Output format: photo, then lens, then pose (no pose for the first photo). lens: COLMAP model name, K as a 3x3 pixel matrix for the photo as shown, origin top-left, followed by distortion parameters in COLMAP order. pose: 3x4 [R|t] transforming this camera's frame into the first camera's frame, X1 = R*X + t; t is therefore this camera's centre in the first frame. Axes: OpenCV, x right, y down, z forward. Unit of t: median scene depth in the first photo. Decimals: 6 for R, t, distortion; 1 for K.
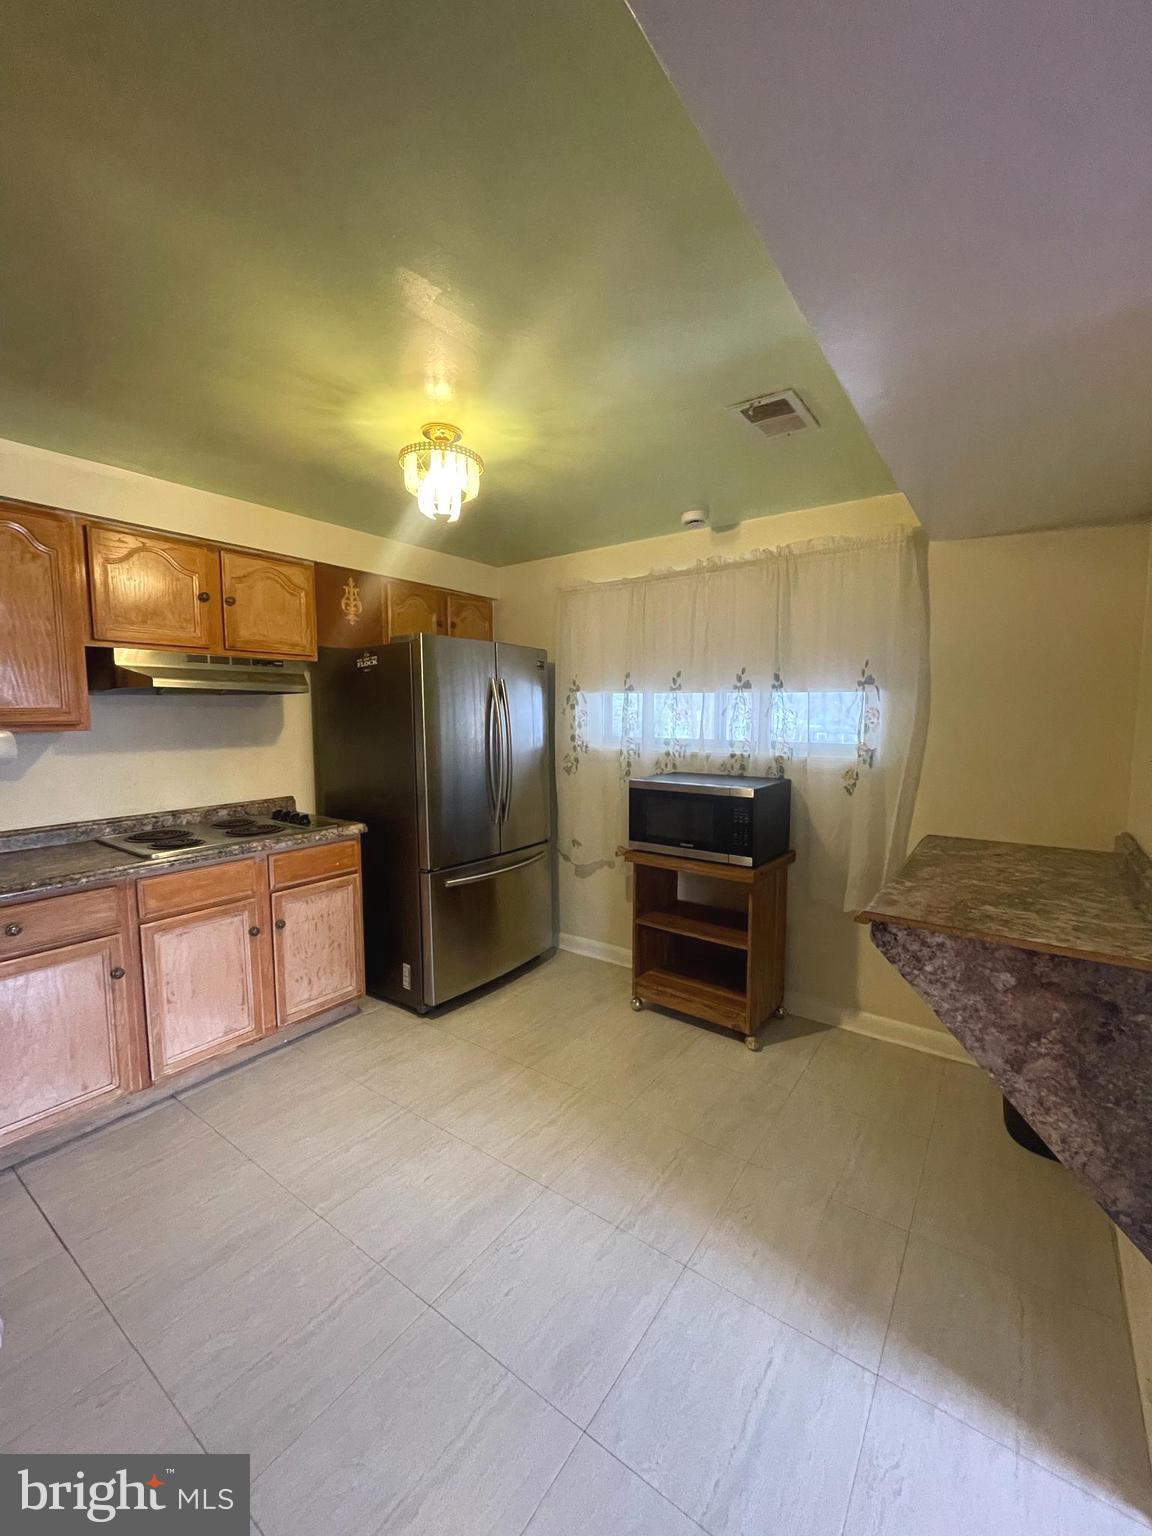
lens RADIAL K [[618.2, 0, 588.9], [0, 618.2, 762.8], [0, 0, 1]] dist [0.001206, 0.000018]
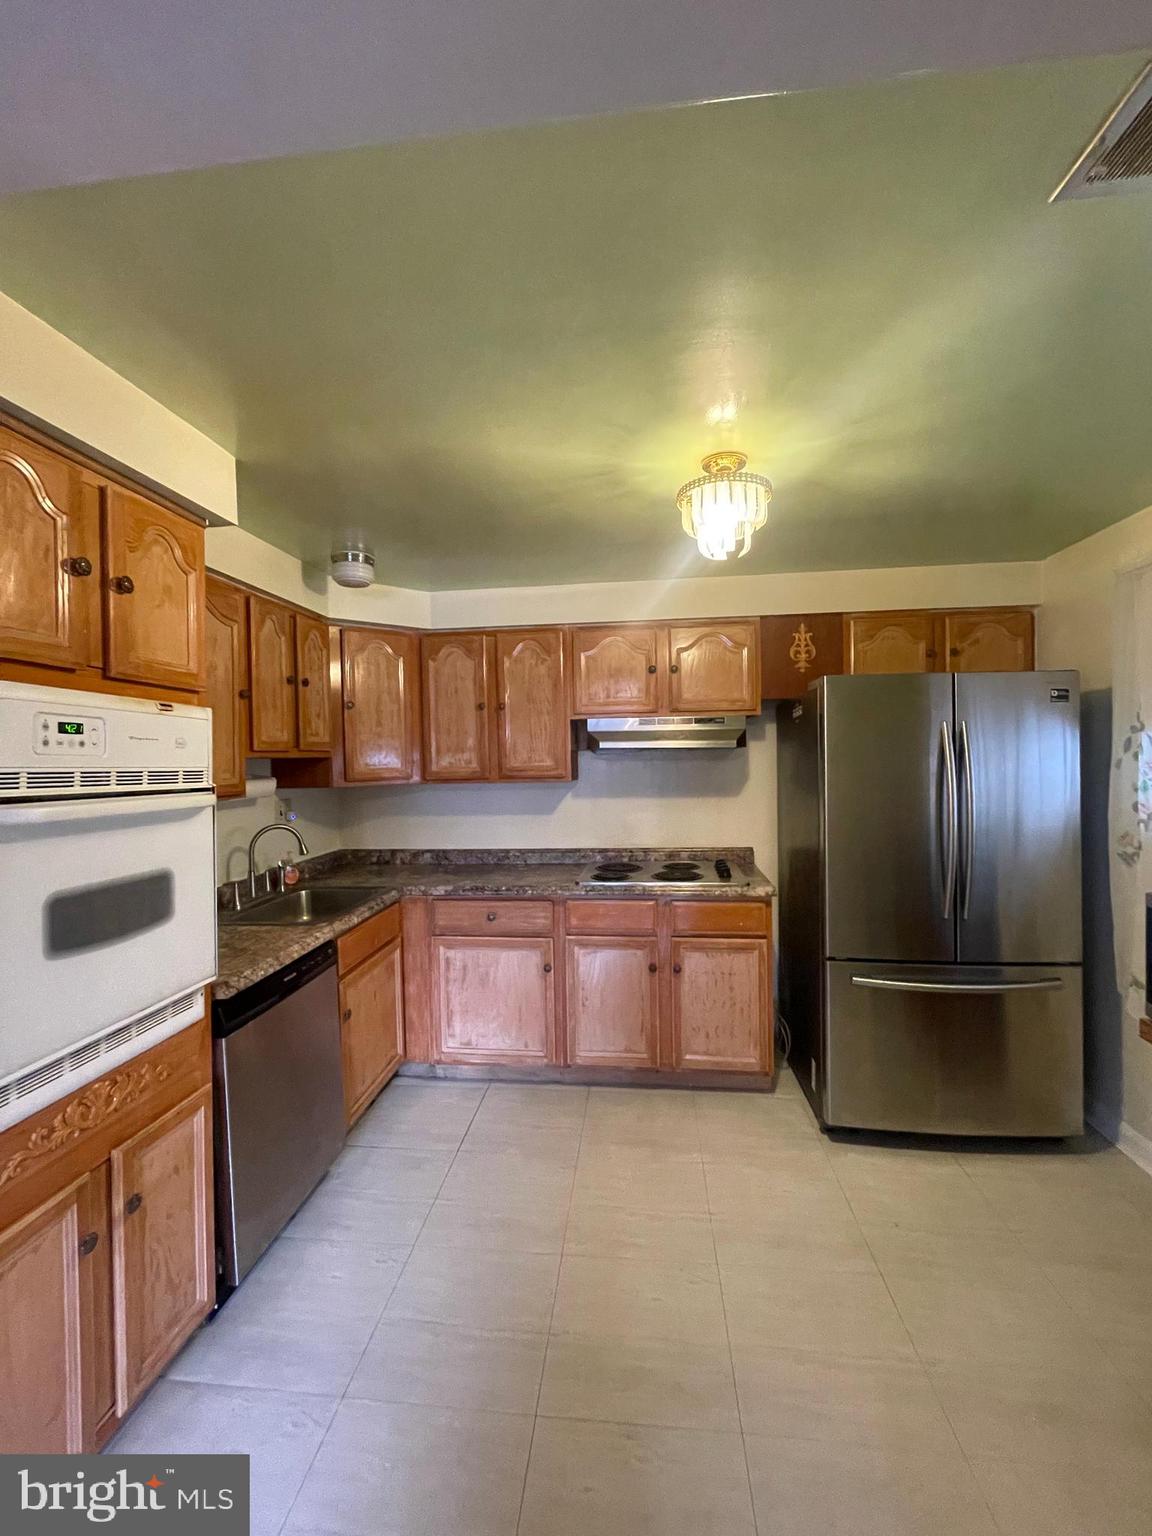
lens RADIAL K [[618.2, 0, 583.8], [0, 618.2, 771.8], [0, 0, 1]] dist [0.001206, 0.000018]
pose [[0.496744, 0.013140, -0.867798, 0.312173], [-0.059147, 0.998073, -0.018744, -0.041934], [0.865880, 0.060639, 0.496564, 0.300697]]
